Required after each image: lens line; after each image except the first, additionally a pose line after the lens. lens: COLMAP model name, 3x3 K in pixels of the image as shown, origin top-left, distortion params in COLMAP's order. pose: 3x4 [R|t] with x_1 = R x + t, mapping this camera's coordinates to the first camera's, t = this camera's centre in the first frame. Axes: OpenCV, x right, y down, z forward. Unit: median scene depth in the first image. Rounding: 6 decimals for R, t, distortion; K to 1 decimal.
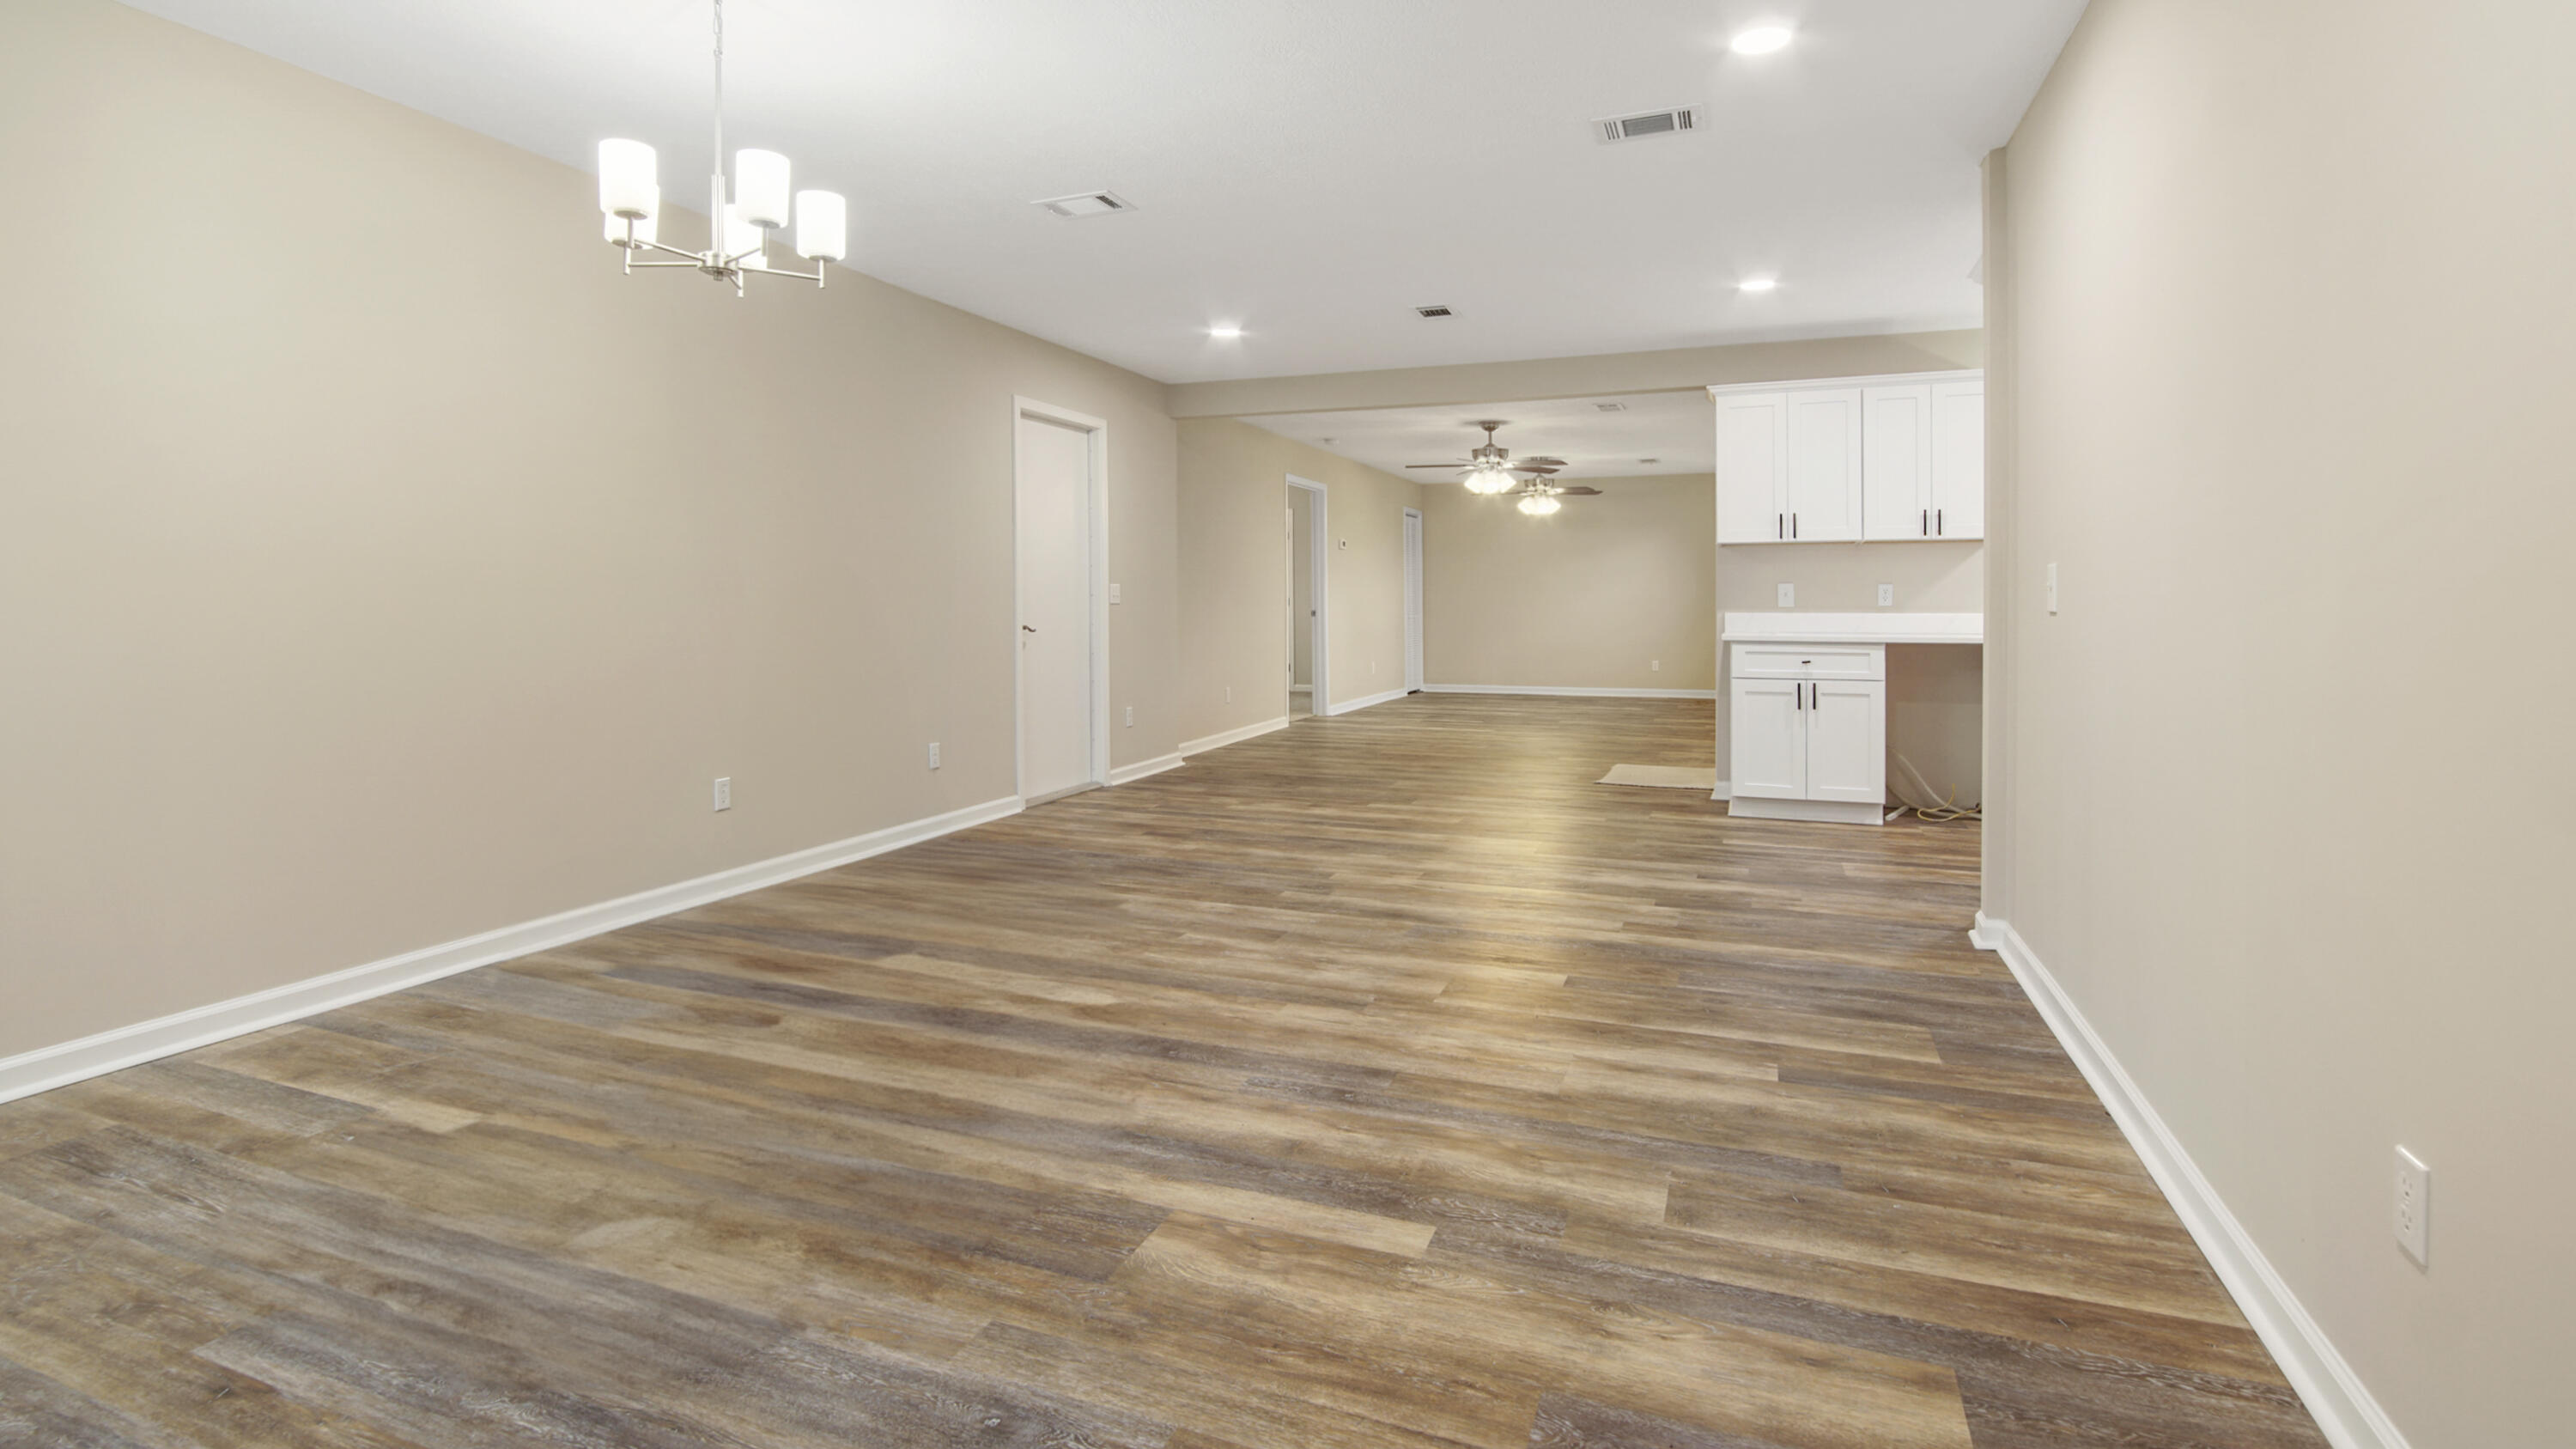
lens RADIAL K [[1233.9, 0, 1295.1], [0, 1233.9, 574.7], [0, 0, 1]] dist [0.007922, 0.000274]
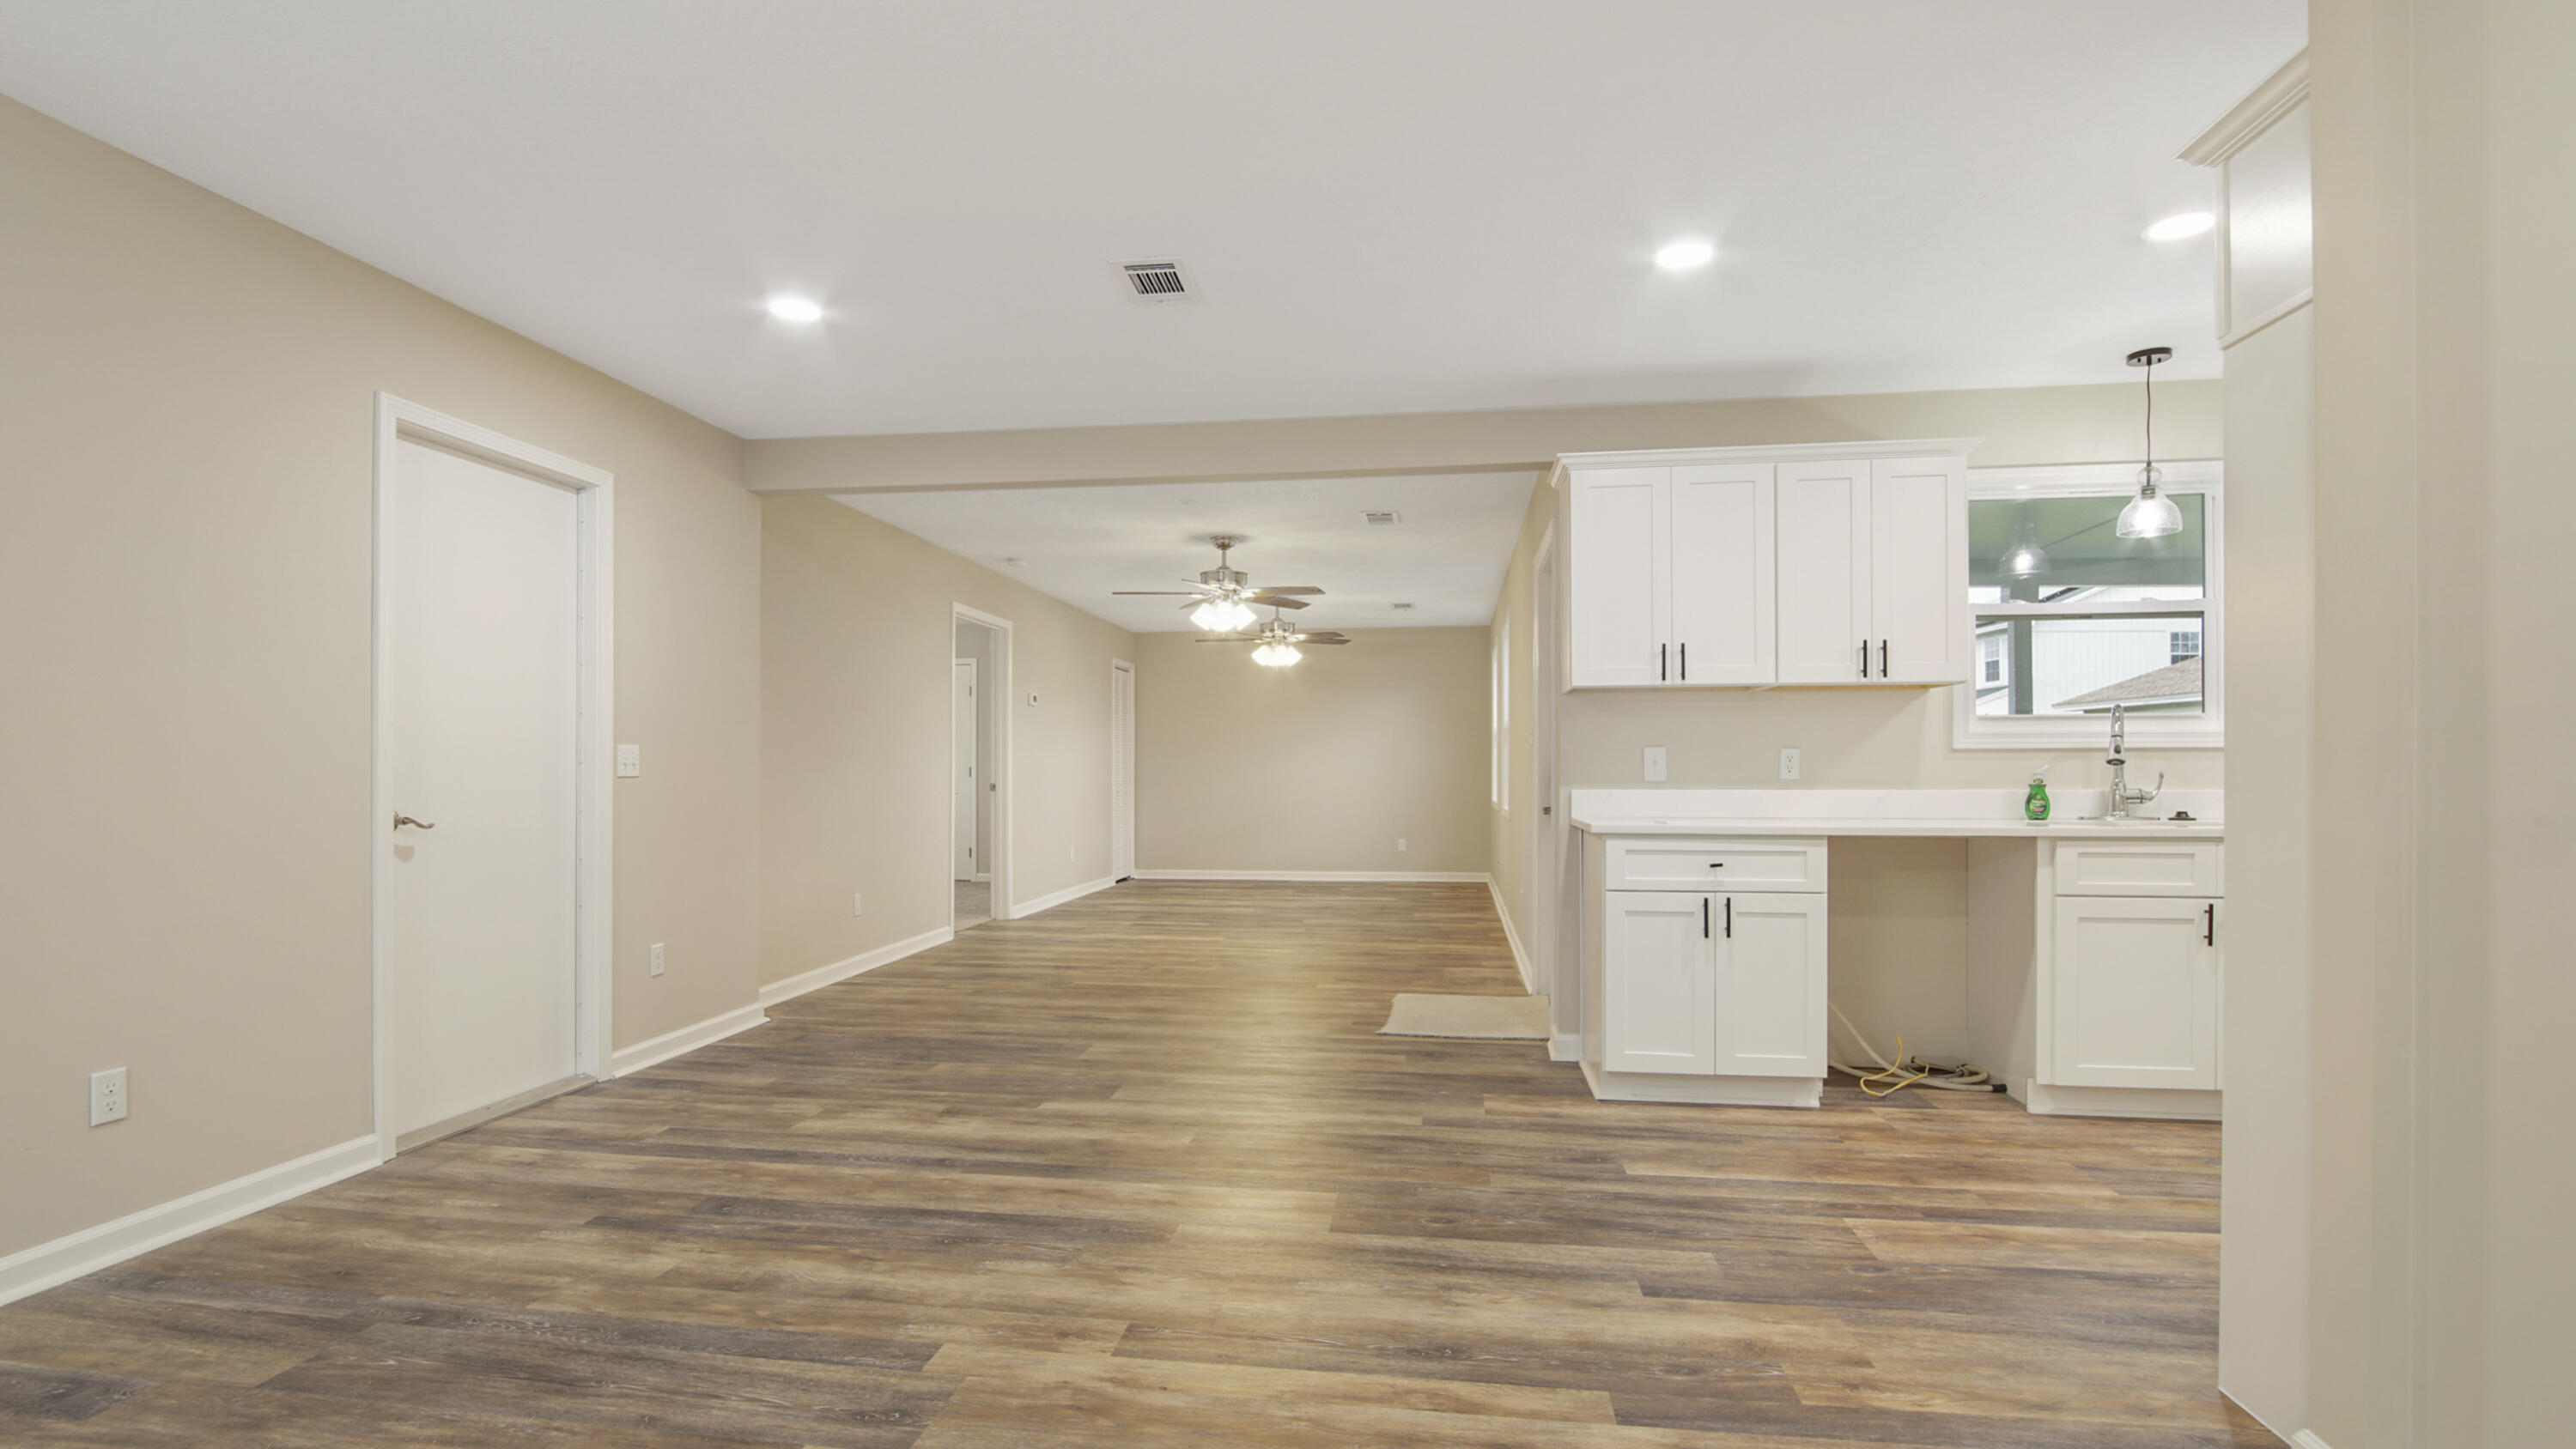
lens RADIAL K [[1233.5, 0, 1279.9], [0, 1233.5, 728.2], [0, 0, 1]] dist [0.007922, 0.000274]
pose [[0.976058, 0.007984, 0.217364, 0.037193], [-0.005286, 0.999902, -0.012987, 0.006217], [-0.217446, 0.011527, 0.976004, 0.345118]]
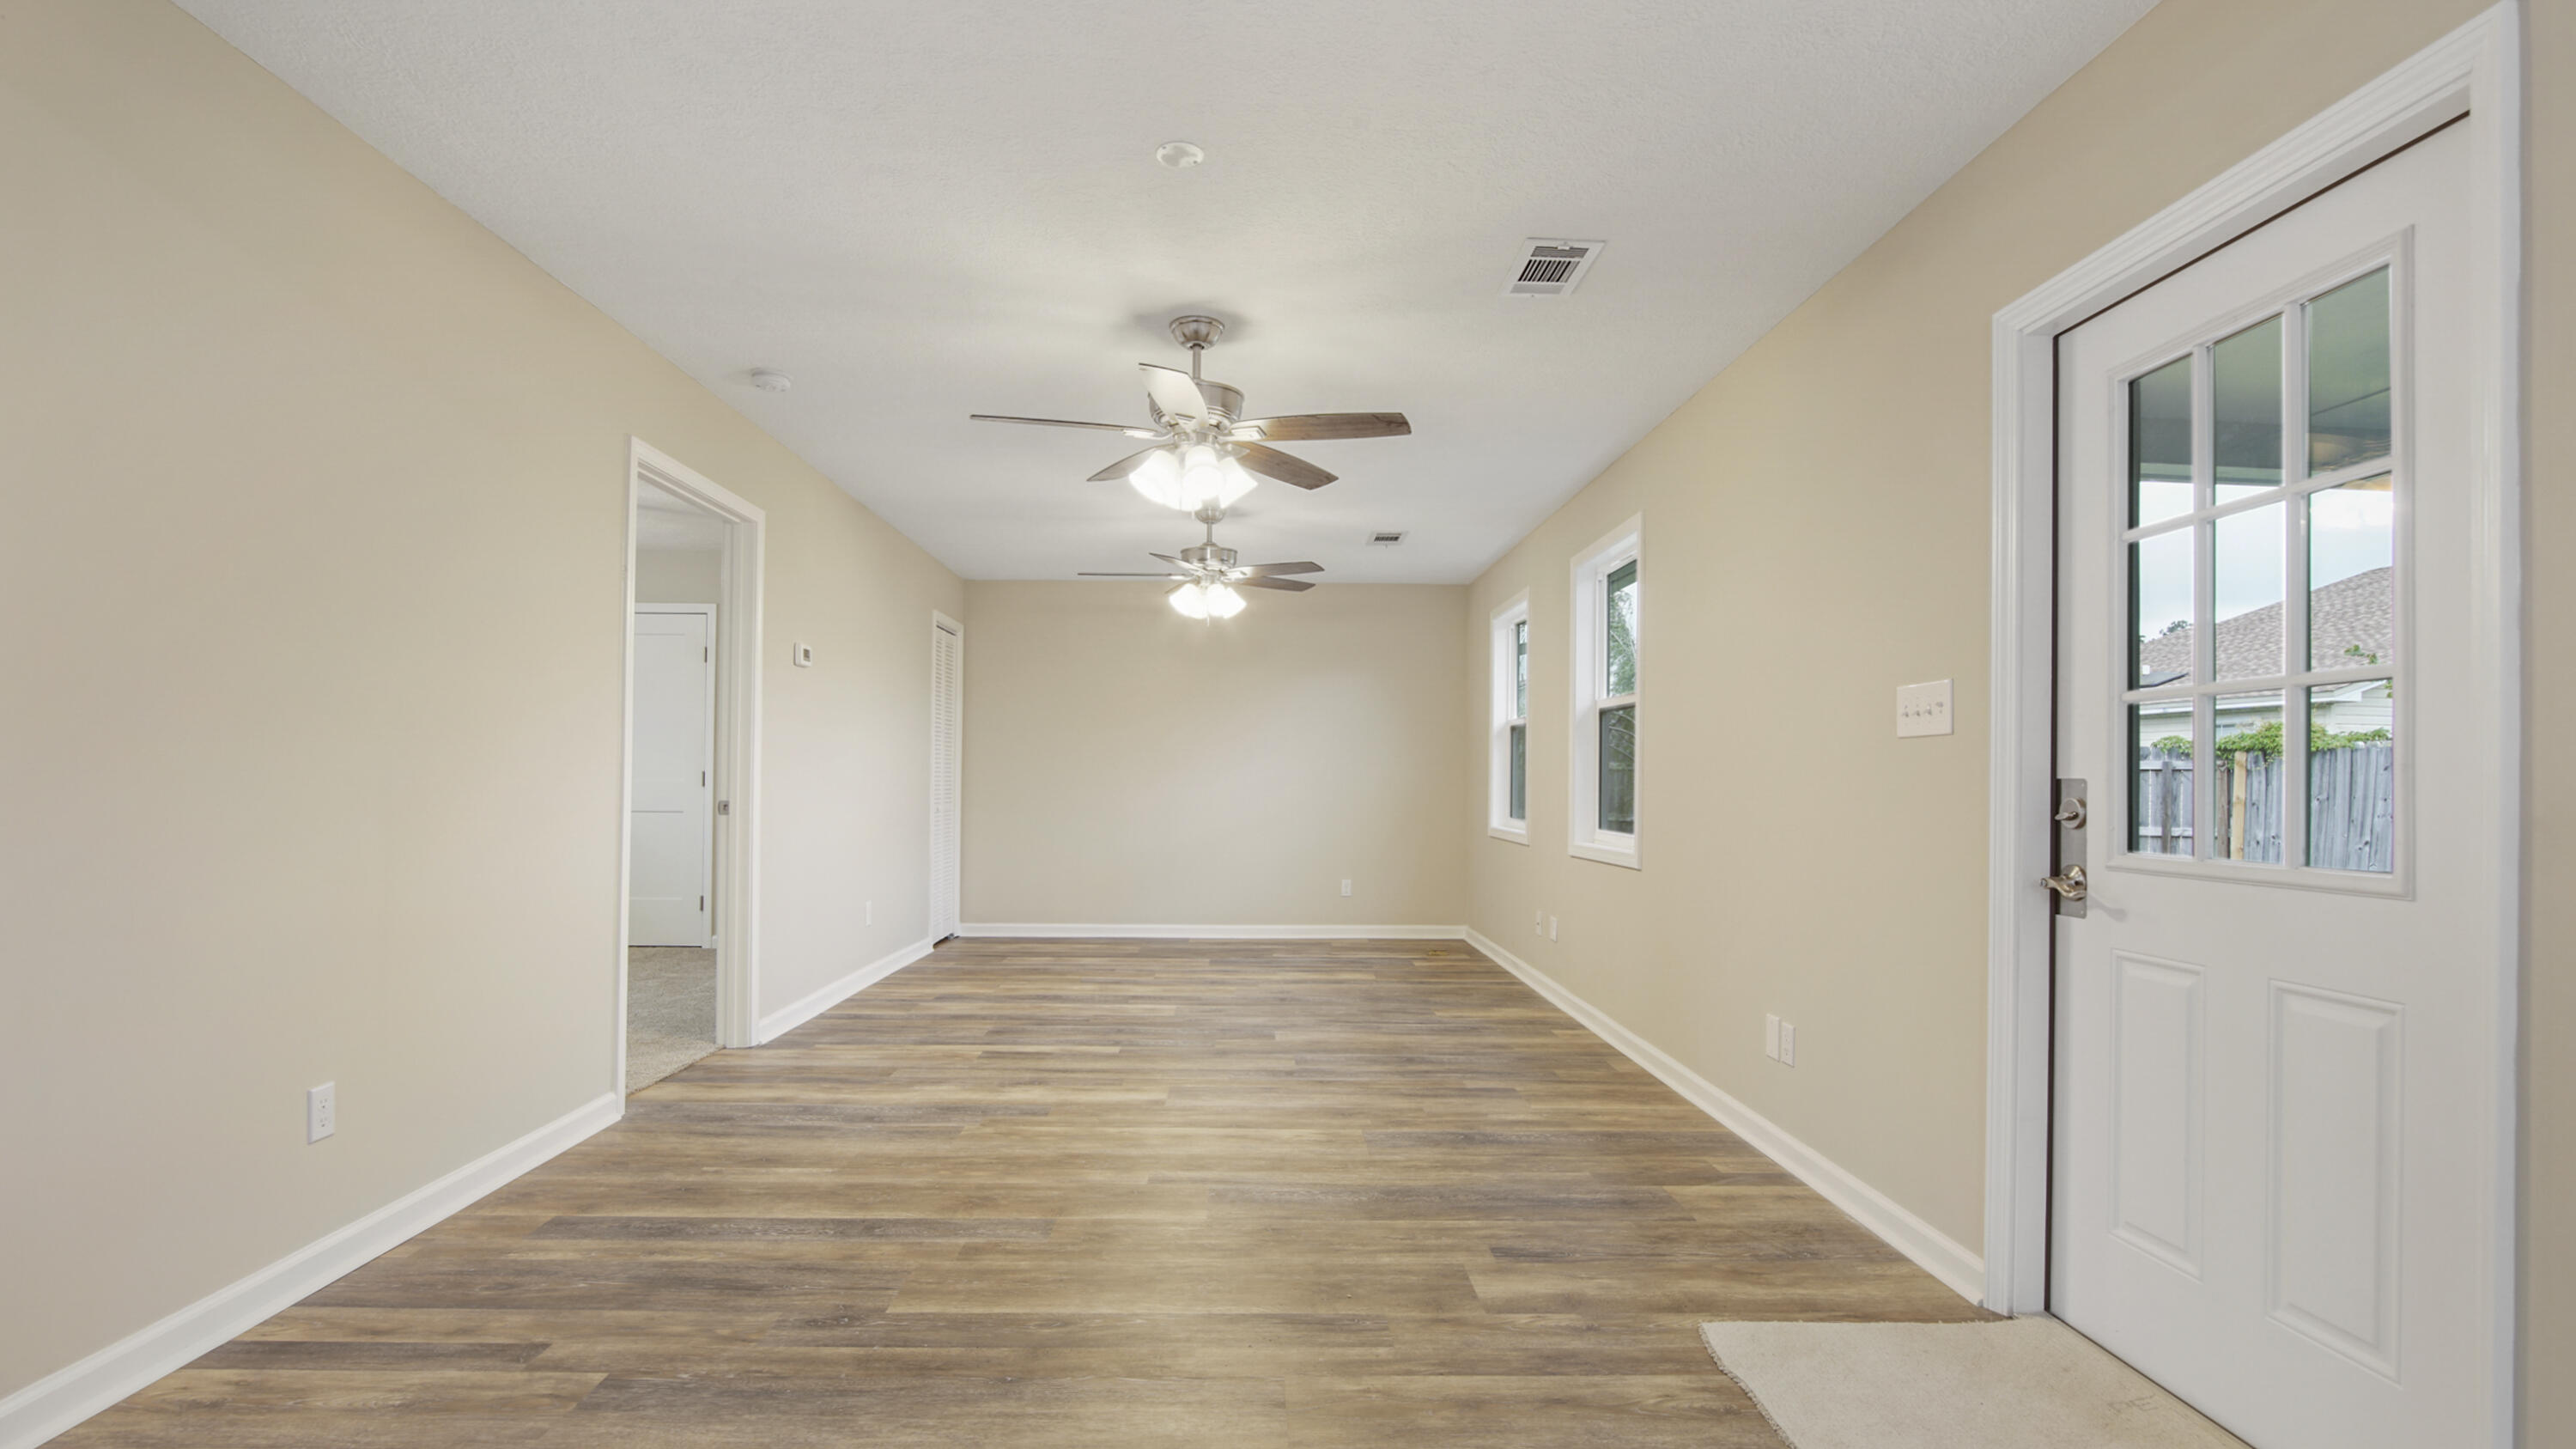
lens RADIAL K [[1233.9, 0, 1285.0], [0, 1233.9, 740.6], [0, 0, 1]] dist [0.007922, 0.000274]
pose [[0.926126, 0.021978, 0.376573, 0.056230], [-0.018640, 0.999748, -0.012508, 0.017120], [-0.376753, 0.004564, 0.926302, 0.888163]]
